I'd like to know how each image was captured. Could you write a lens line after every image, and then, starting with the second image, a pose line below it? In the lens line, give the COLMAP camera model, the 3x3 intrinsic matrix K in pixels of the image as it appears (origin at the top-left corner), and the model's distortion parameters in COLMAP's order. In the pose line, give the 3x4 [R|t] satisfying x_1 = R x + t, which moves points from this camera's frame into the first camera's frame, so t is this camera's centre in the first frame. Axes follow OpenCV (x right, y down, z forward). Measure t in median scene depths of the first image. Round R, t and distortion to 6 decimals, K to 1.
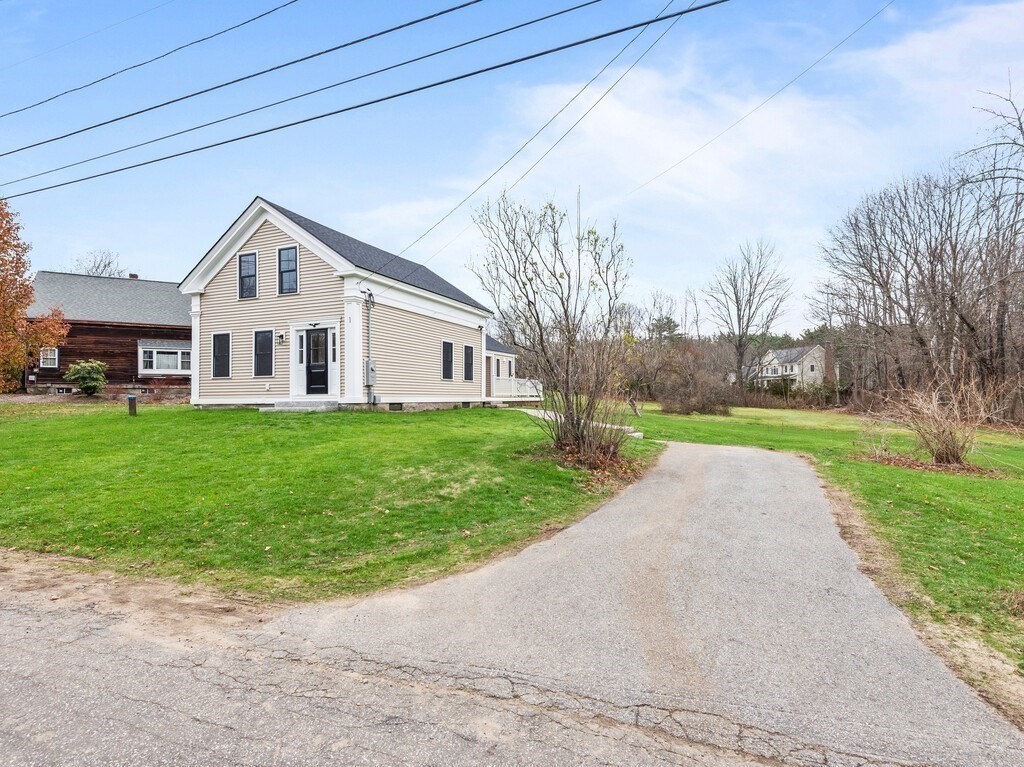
lens RADIAL K [[541.8, 0, 512.0], [0, 541.8, 383.5], [0, 0, 1]] dist [0.026483, -0.000241]
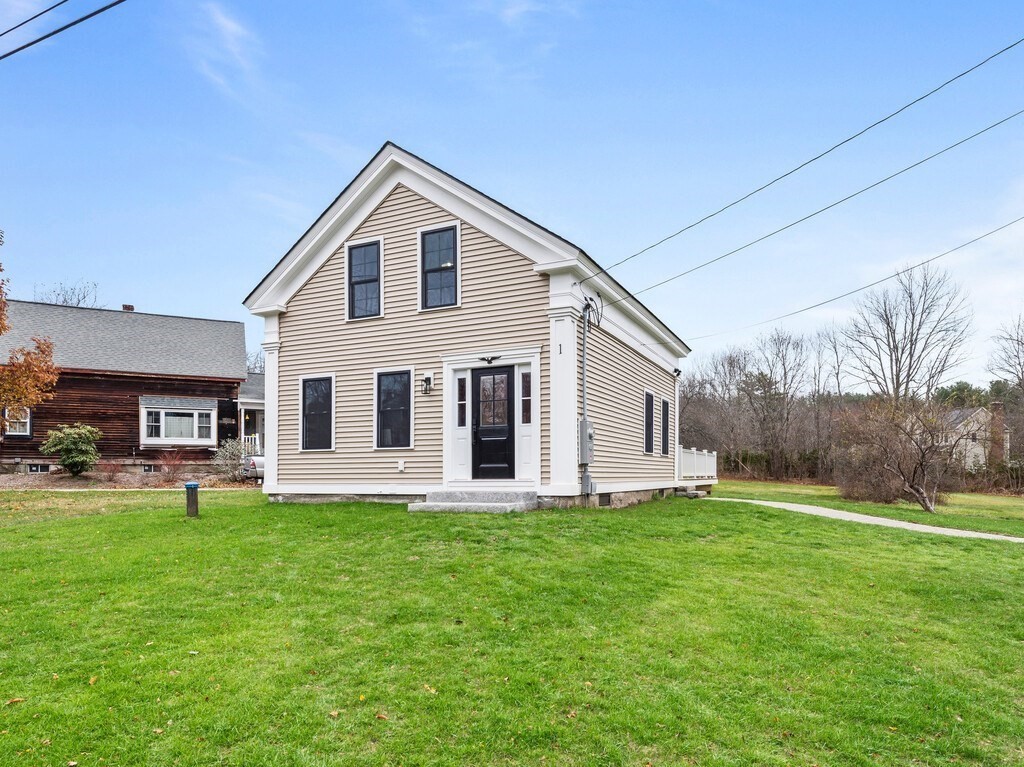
lens RADIAL K [[664.5, 0, 512.7], [0, 664.5, 455.7], [0, 0, 1]] dist [0.047589, 0.000442]
pose [[0.999015, 0.001406, -0.044341, -0.280109], [-0.001475, 0.999998, -0.001513, -0.003830], [0.044339, 0.001577, 0.999015, 0.265923]]
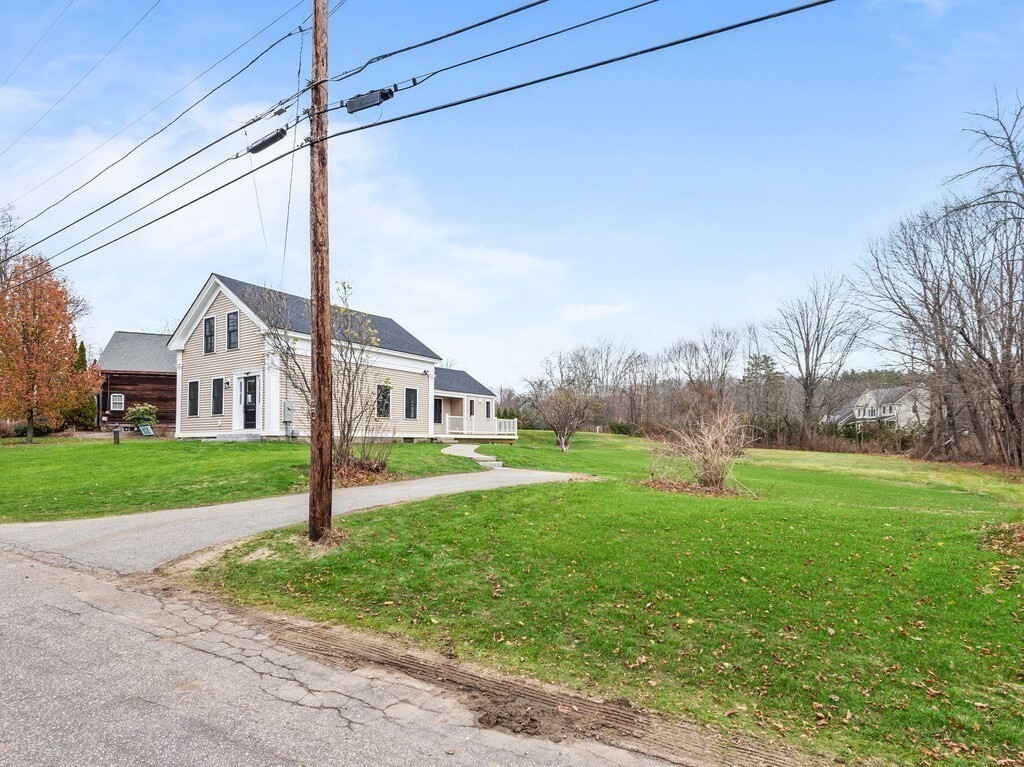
lens RADIAL K [[558.9, 0, 516.3], [0, 558.9, 417.1], [0, 0, 1]] dist [0.022915, -0.000108]
pose [[0.984188, -0.002708, -0.177109, 0.434097], [-0.000534, 0.999833, -0.018255, 0.014917], [0.177129, 0.018061, 0.984022, -0.149913]]
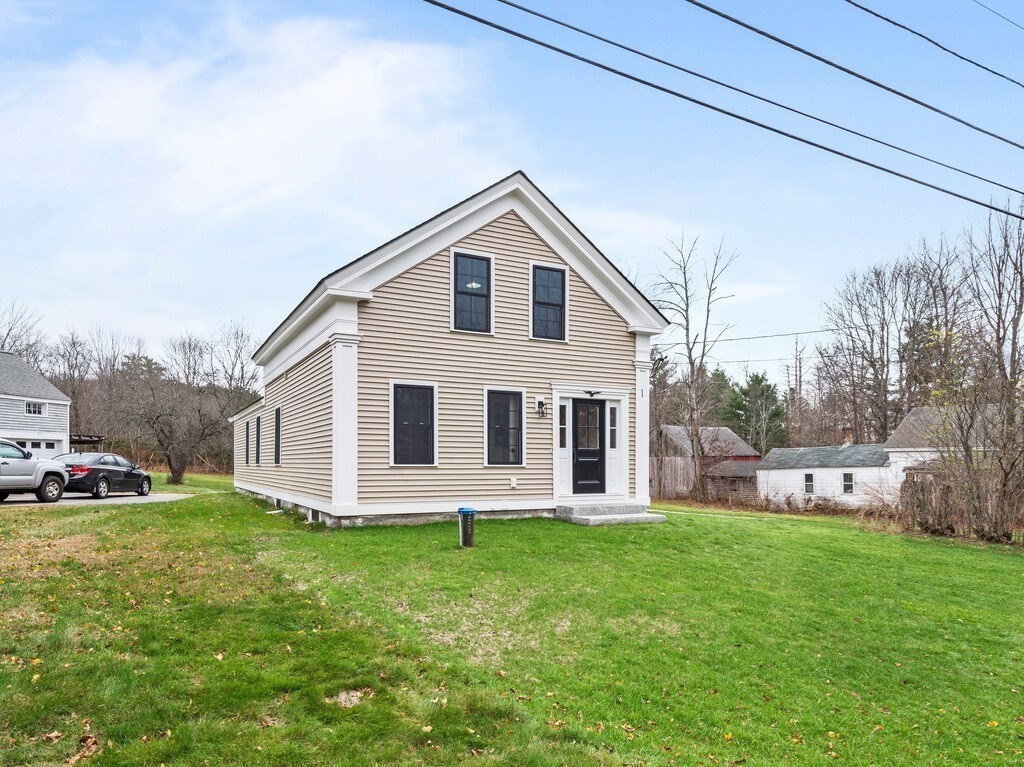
lens RADIAL K [[664.5, 0, 512.7], [0, 664.5, 455.7], [0, 0, 1]] dist [0.047589, 0.000442]
pose [[0.623779, 0.019656, 0.781354, -0.987897], [-0.028940, 0.999579, -0.002042, -0.021787], [-0.781065, -0.021339, 0.624085, 0.501565]]
